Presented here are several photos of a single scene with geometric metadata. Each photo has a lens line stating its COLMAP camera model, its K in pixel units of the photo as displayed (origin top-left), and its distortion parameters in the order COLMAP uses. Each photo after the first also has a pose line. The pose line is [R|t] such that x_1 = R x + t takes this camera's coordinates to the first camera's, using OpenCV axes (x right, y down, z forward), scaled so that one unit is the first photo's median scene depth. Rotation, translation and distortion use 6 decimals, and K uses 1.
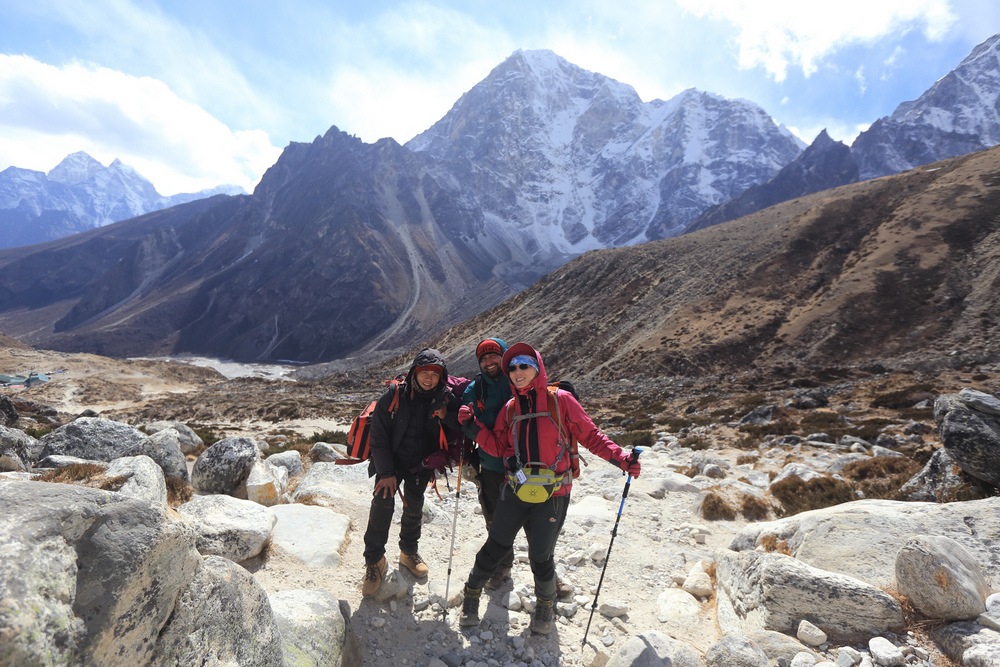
lens RADIAL K [[537.3, 0, 499.8], [0, 537.3, 322.6], [0, 0, 1]] dist [-0.062008, 0.044508]
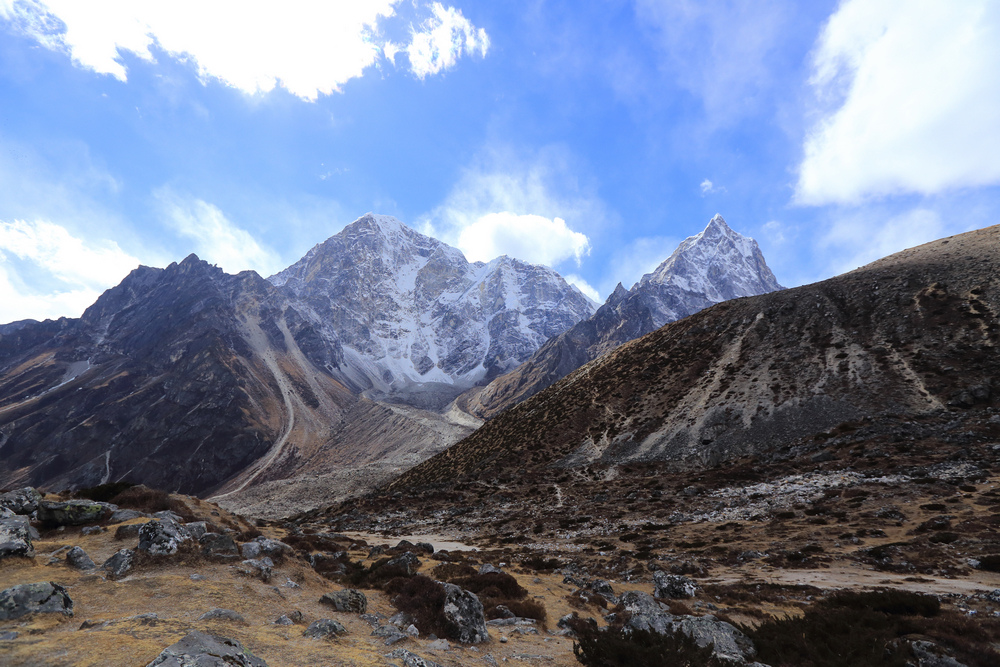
lens RADIAL K [[451.1, 0, 497.5], [0, 451.1, 329.1], [0, 0, 1]] dist [-0.058858, 0.021271]
pose [[0.931478, 0.024628, 0.362964, -0.084559], [0.071943, 0.965532, -0.250143, 0.011697], [-0.356614, 0.259115, 0.897600, 0.104573]]
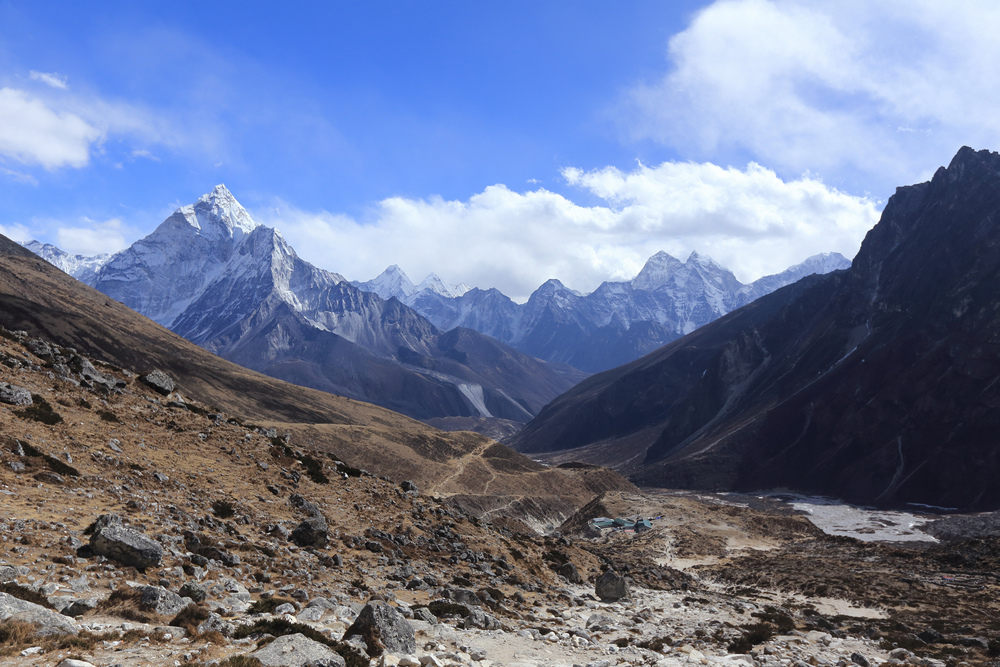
lens RADIAL K [[755.4, 0, 503.4], [0, 755.4, 334.2], [0, 0, 1]] dist [-0.028879, 0.088326]
pose [[0.631069, -0.127233, -0.765221, 0.022892], [0.018472, 0.988642, -0.149148, -0.007028], [0.775507, 0.079988, 0.626252, -0.029330]]
